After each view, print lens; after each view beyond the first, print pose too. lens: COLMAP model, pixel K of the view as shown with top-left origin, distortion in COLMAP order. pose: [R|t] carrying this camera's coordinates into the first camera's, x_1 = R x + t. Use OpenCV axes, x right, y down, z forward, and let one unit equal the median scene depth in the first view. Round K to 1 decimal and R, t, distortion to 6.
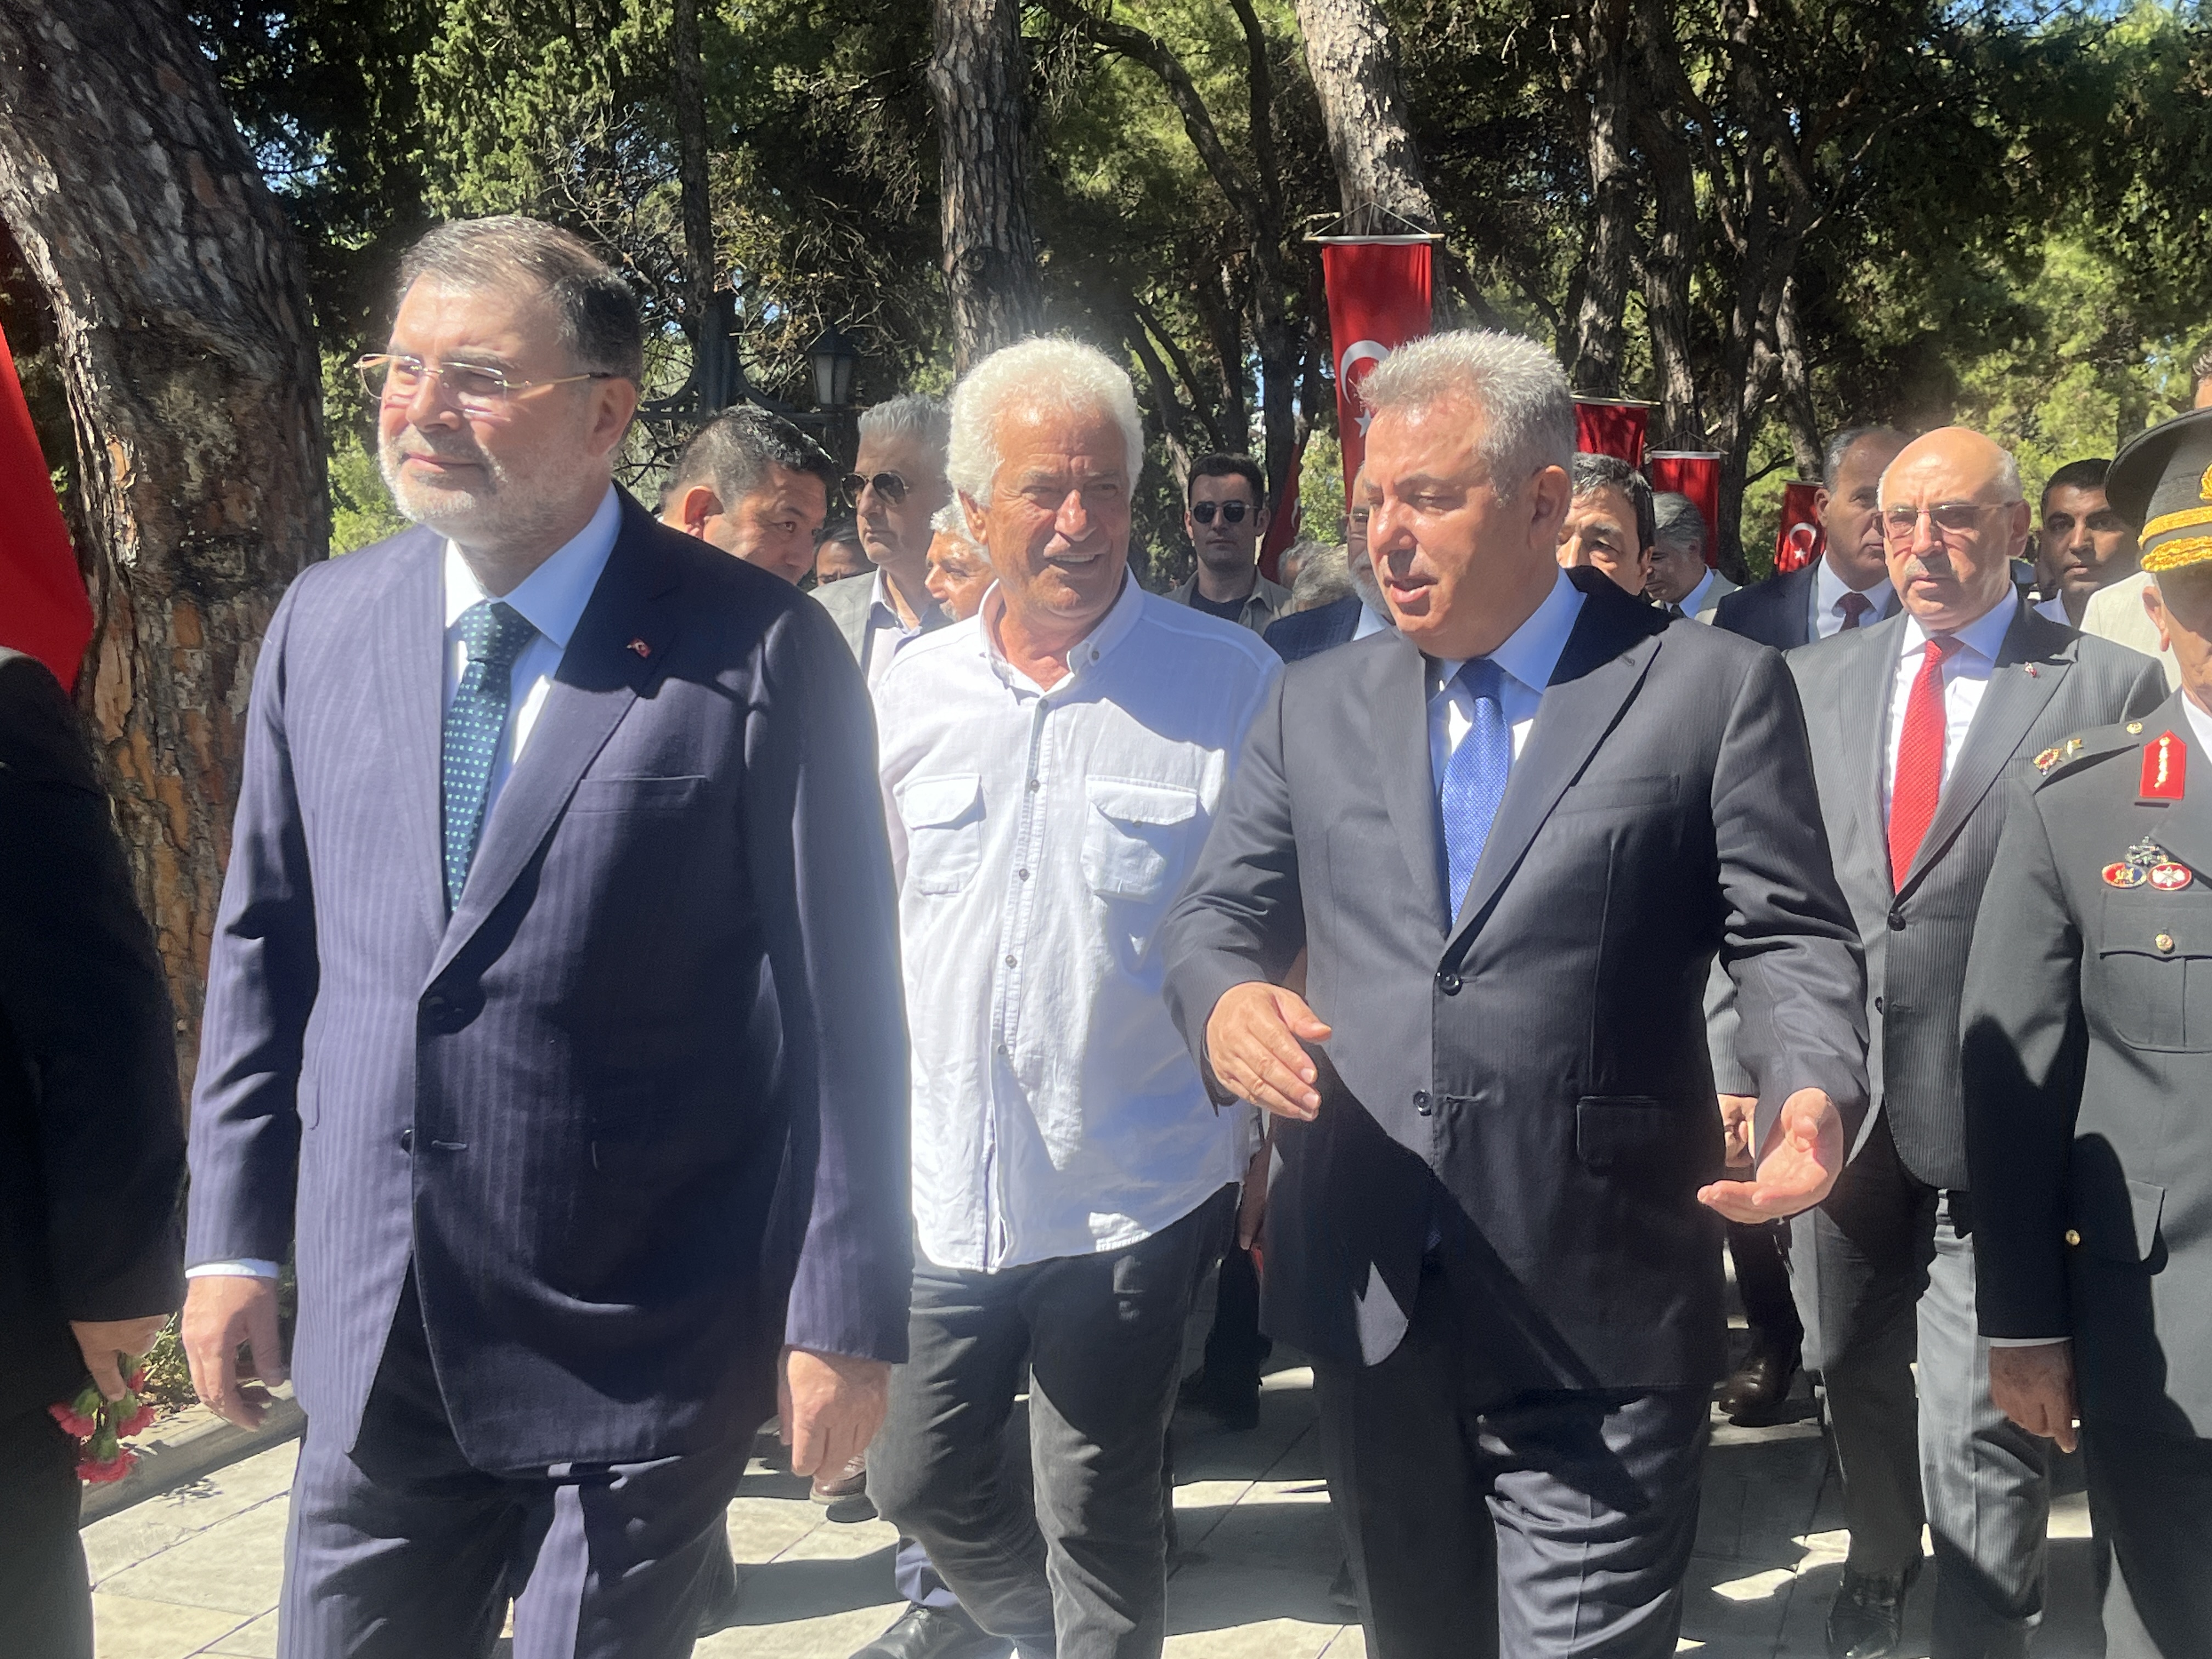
lens RADIAL K [[2694.3, 0, 1148.3], [0, 2694.3, 868.0], [0, 0, 1]] dist [0.010151, 0.000000]
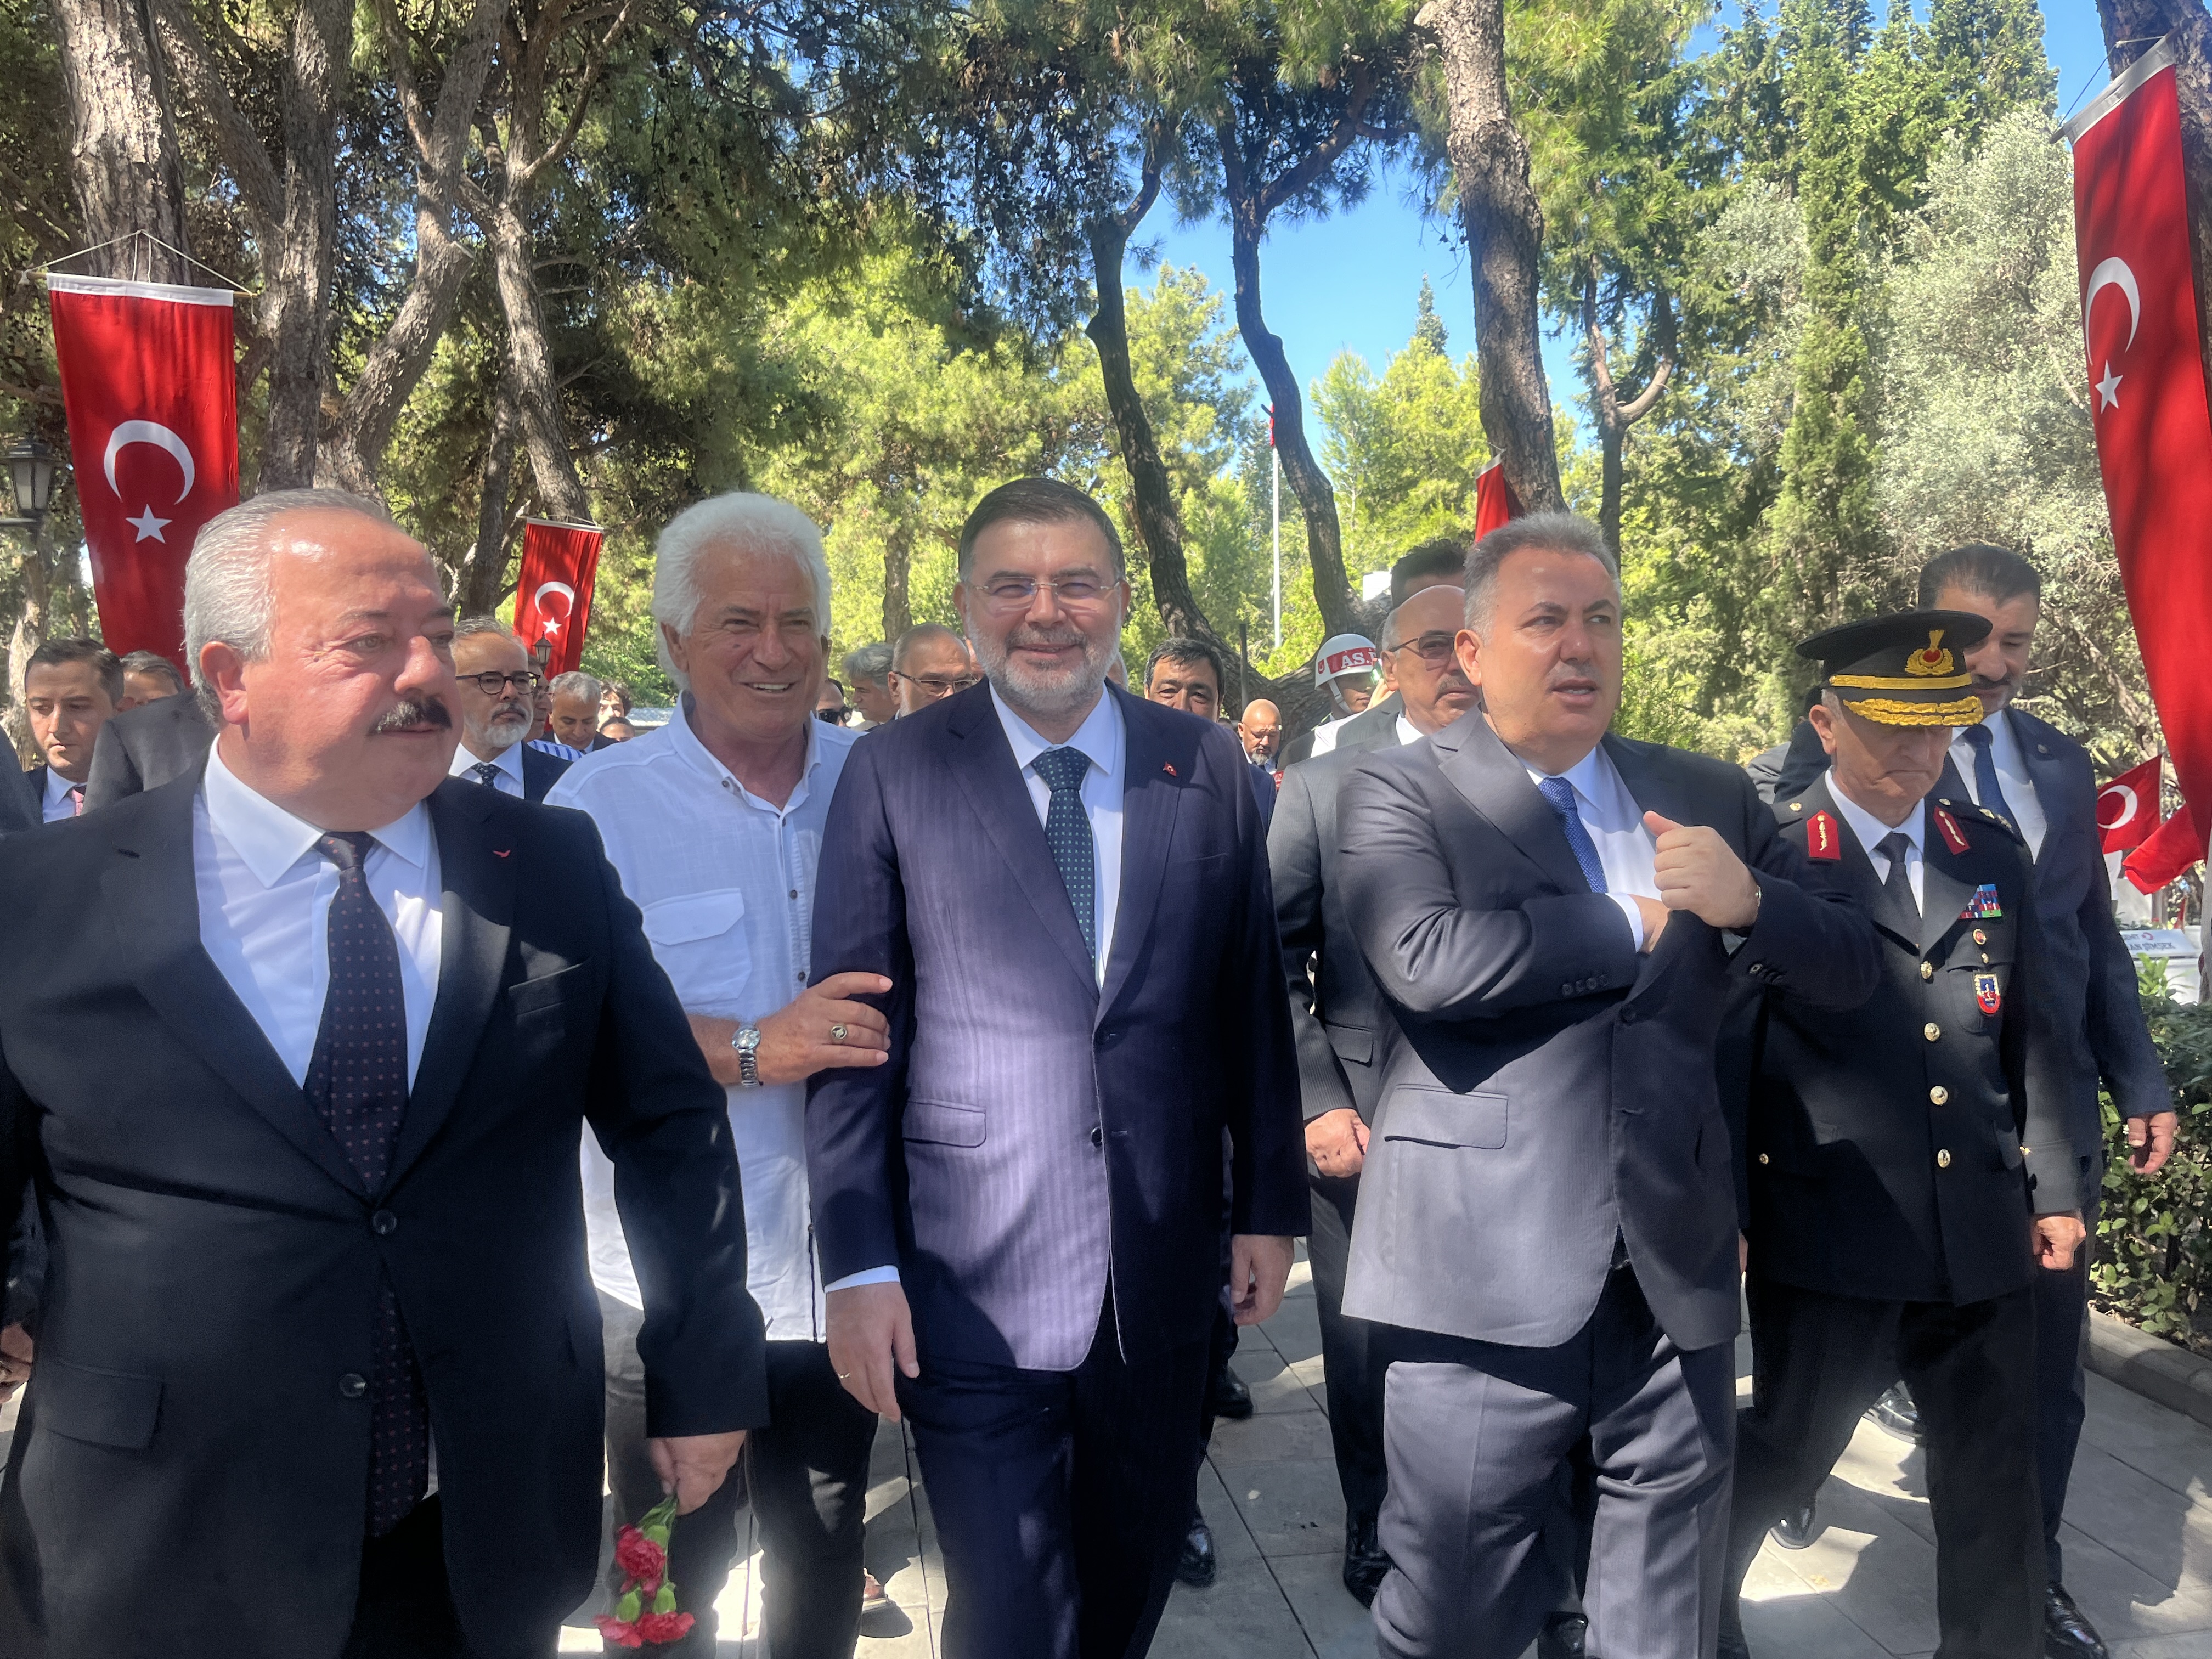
lens RADIAL K [[1790.5, 0, 1117.1], [0, 1790.5, 845.1], [0, 0, 1]] dist [0.001211, 0.002613]
pose [[0.879016, -0.036623, 0.475384, 0.168497], [0.051451, 0.998509, -0.018211, -0.051742], [-0.474009, 0.040467, 0.879590, 0.603147]]
